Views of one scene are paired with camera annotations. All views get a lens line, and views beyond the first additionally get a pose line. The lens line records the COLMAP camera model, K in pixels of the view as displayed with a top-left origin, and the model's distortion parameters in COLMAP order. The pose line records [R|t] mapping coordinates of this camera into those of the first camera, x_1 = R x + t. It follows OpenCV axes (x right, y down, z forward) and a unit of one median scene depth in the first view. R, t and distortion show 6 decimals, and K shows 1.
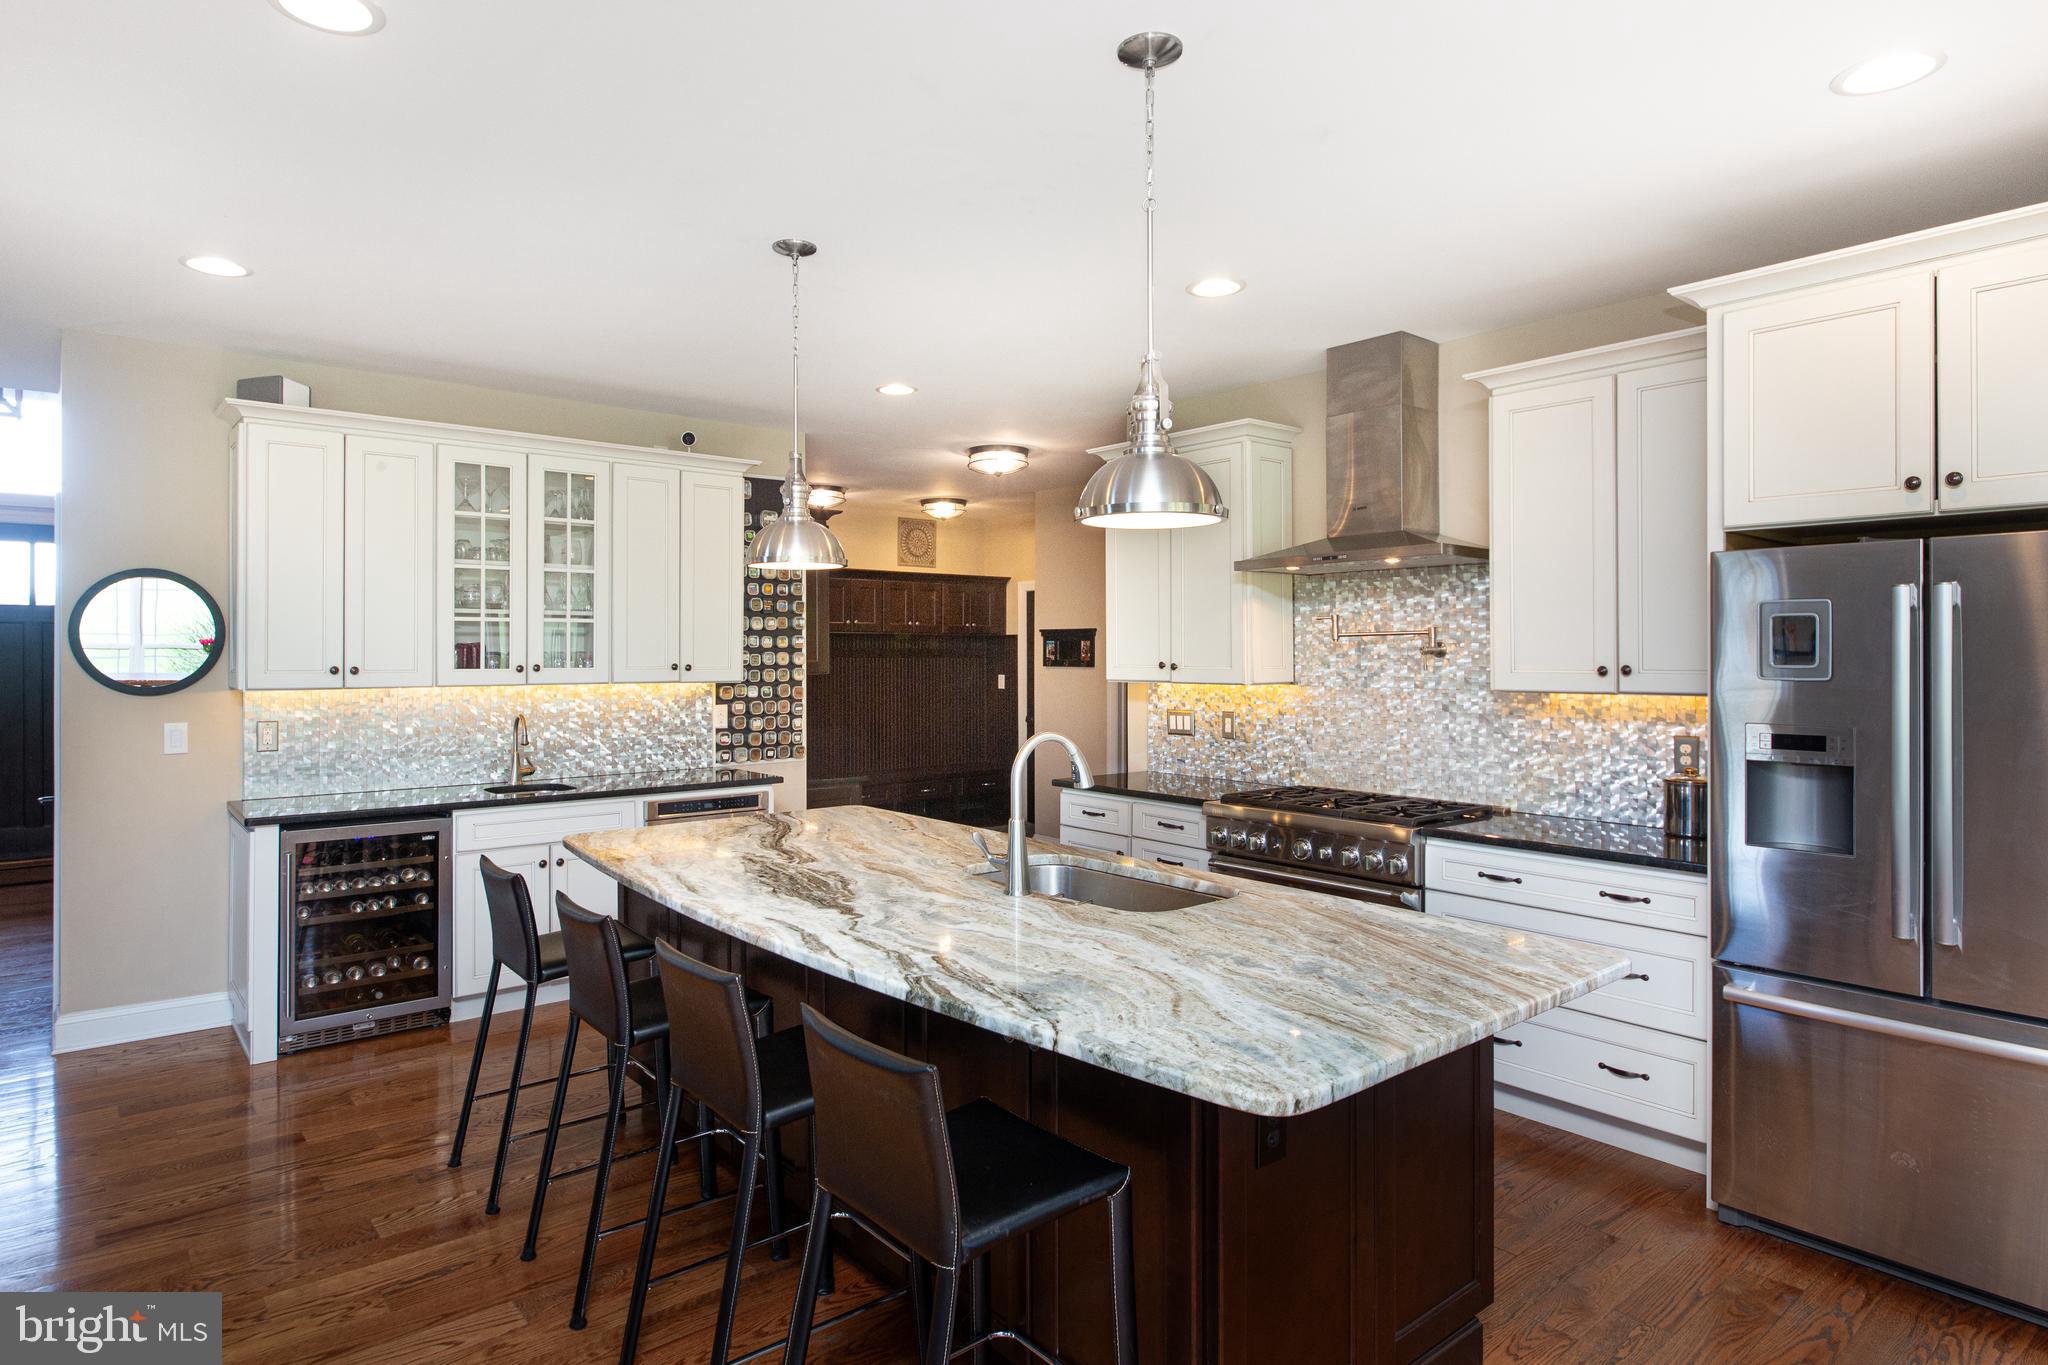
lens RADIAL K [[1137.6, 0, 1022.7], [0, 1137.6, 664.4], [0, 0, 1]] dist [0.014383, 0.000299]
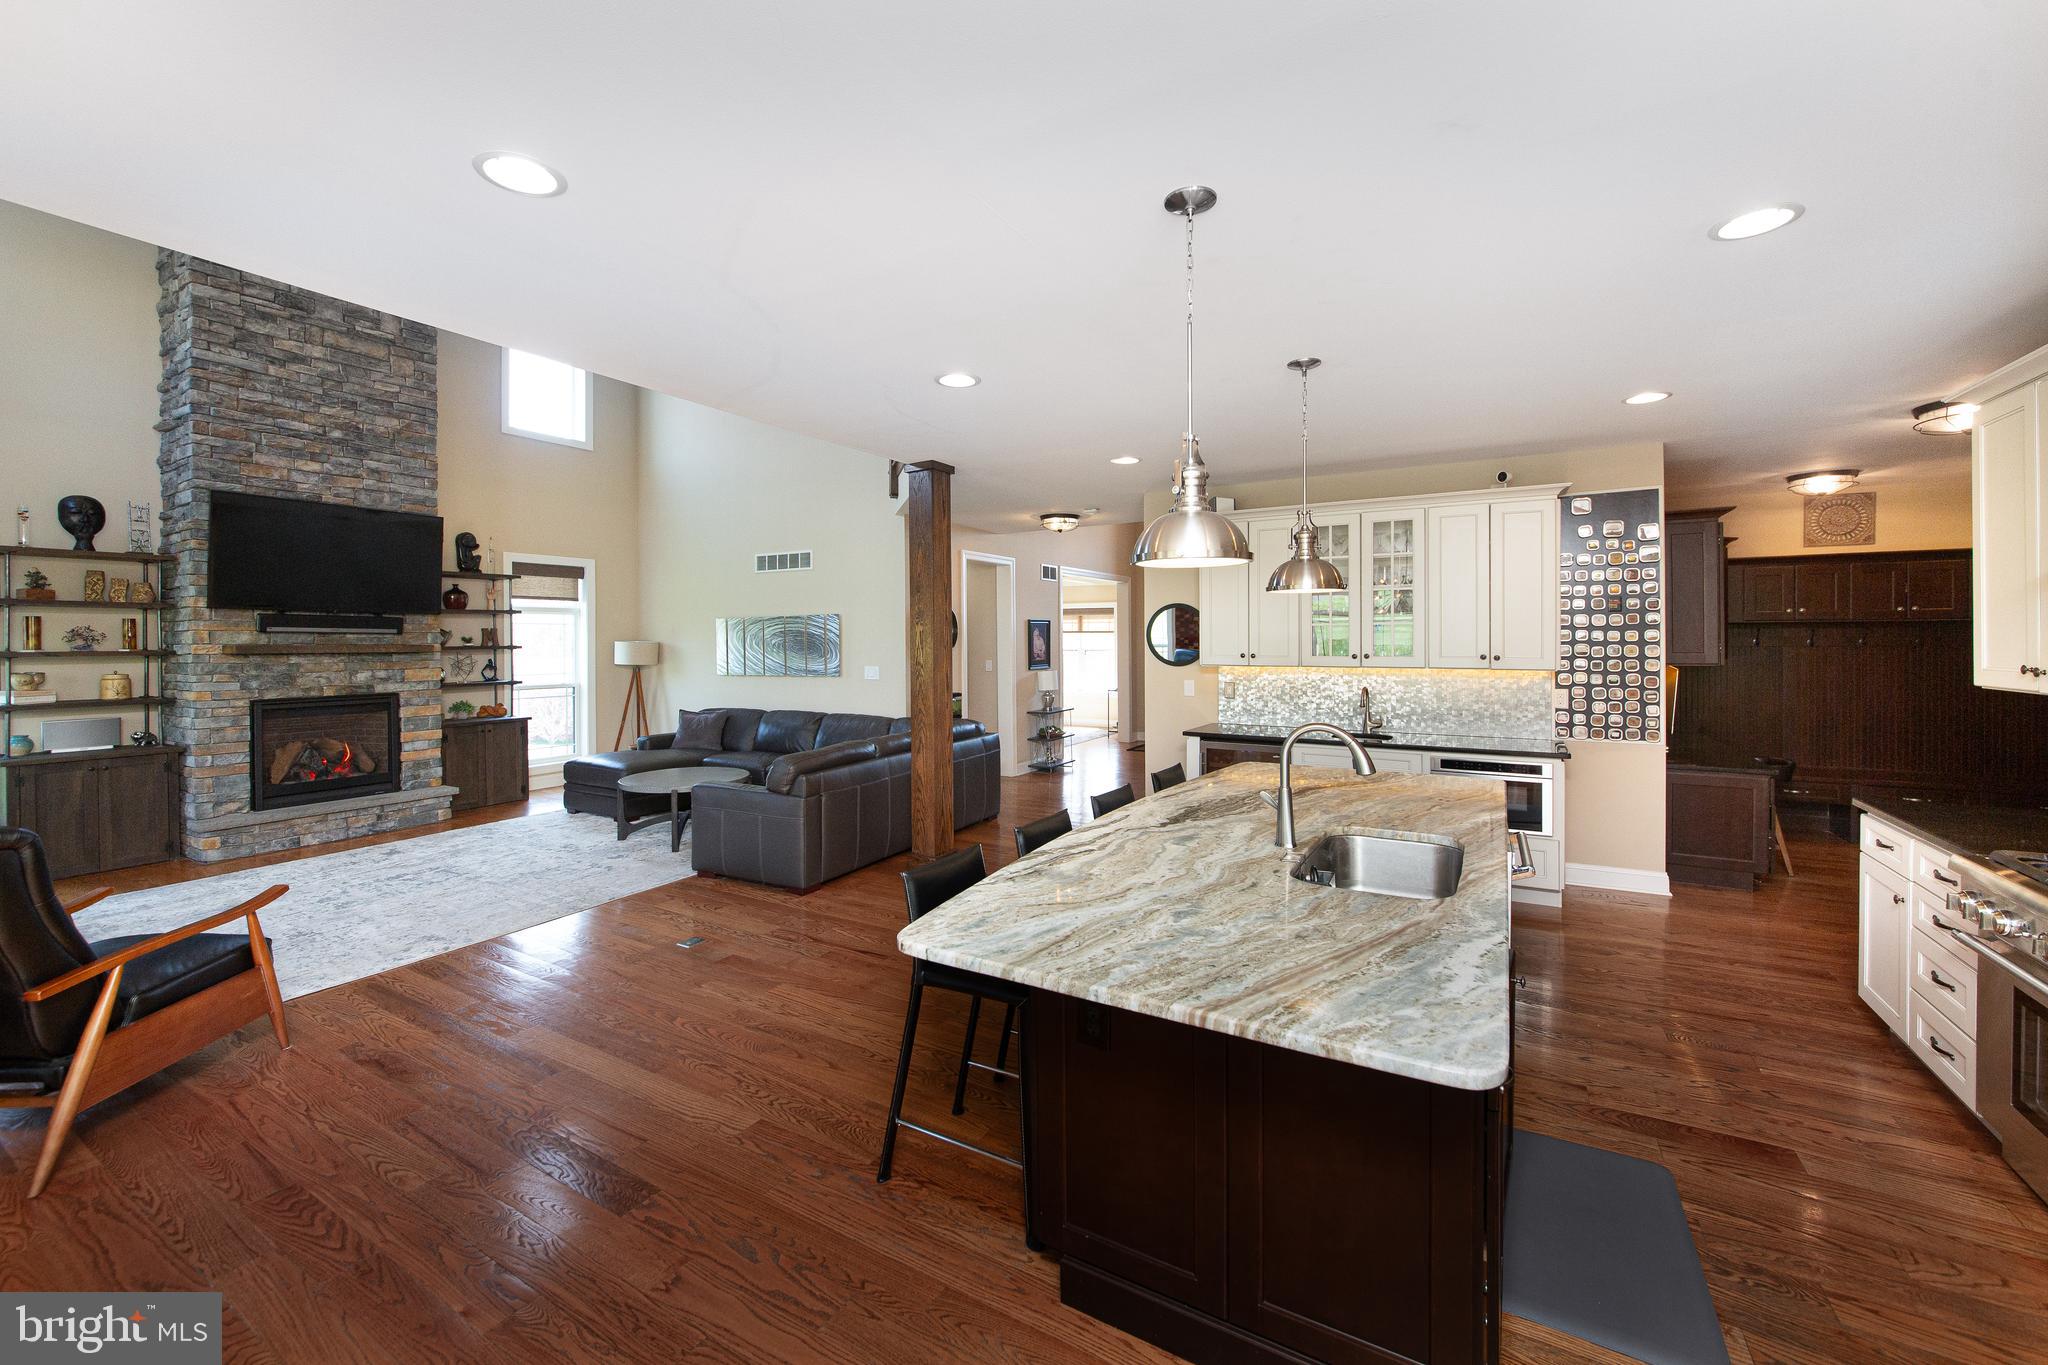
lens RADIAL K [[800.2, 0, 1032.6], [0, 800.2, 642.5], [0, 0, 1]] dist [0.001962, 0.000023]
pose [[0.342765, 0.004839, -0.939409, 0.403338], [-0.005855, 0.999978, 0.003015, -0.015116], [0.939403, 0.004467, 0.342786, 0.229088]]
